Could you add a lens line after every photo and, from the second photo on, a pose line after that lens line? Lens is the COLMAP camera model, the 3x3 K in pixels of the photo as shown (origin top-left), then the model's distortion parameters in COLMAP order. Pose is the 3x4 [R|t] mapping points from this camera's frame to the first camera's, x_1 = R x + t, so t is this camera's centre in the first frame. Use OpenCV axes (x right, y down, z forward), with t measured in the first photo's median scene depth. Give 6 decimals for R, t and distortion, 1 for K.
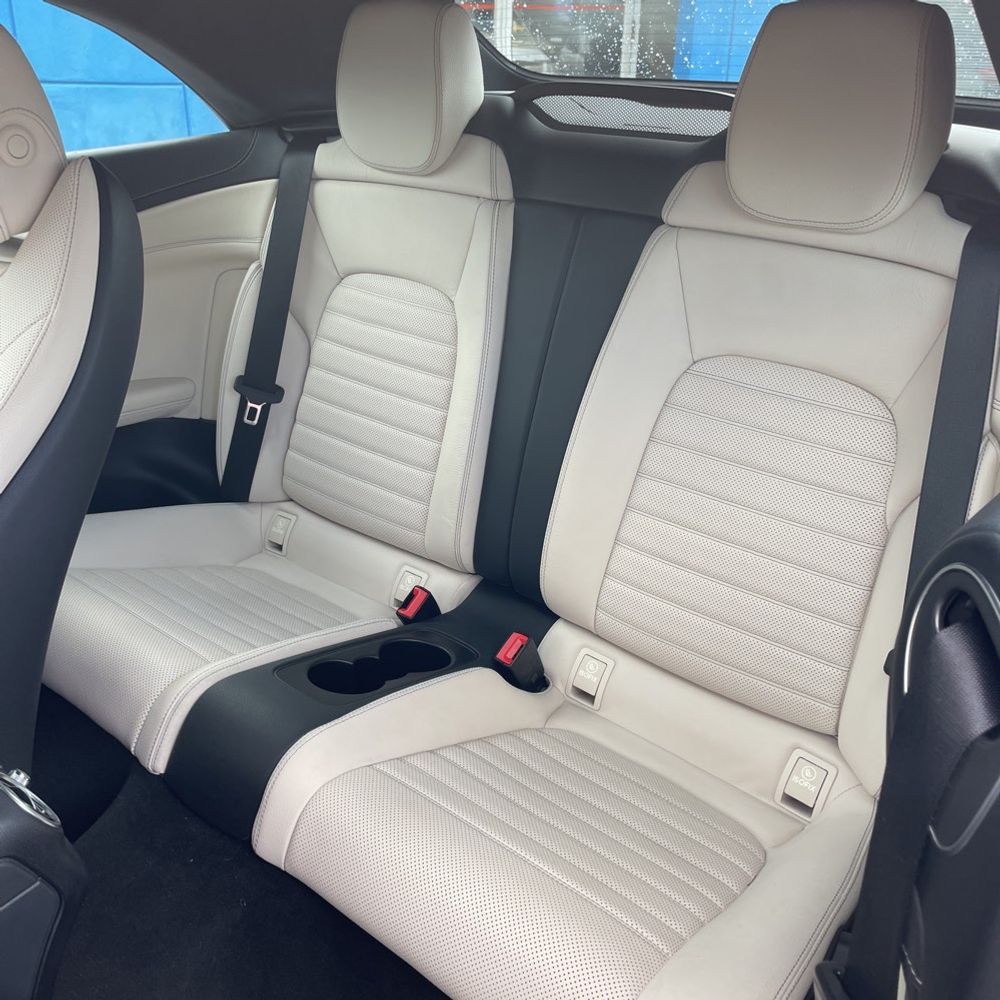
lens RADIAL K [[1026.0, 0, 503.0], [0, 1026.0, 481.9], [0, 0, 1]] dist [0.074163, -0.101575]
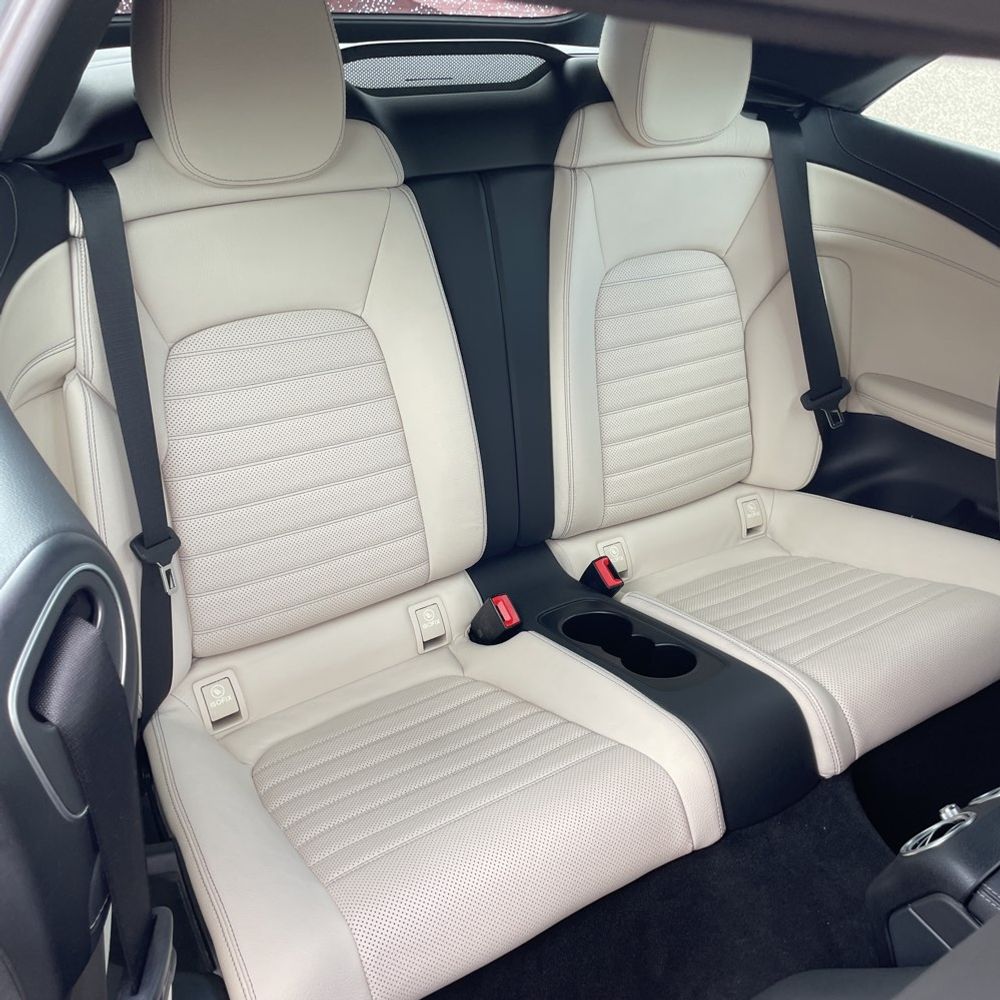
lens RADIAL K [[1005.7, 0, 491.8], [0, 1005.7, 514.1], [0, 0, 1]] dist [0.100180, -0.128297]
pose [[0.282691, -0.480039, 0.830451, -0.958321], [0.371225, 0.853052, 0.366735, -0.359458], [-0.884464, 0.204611, 0.419353, 0.668870]]
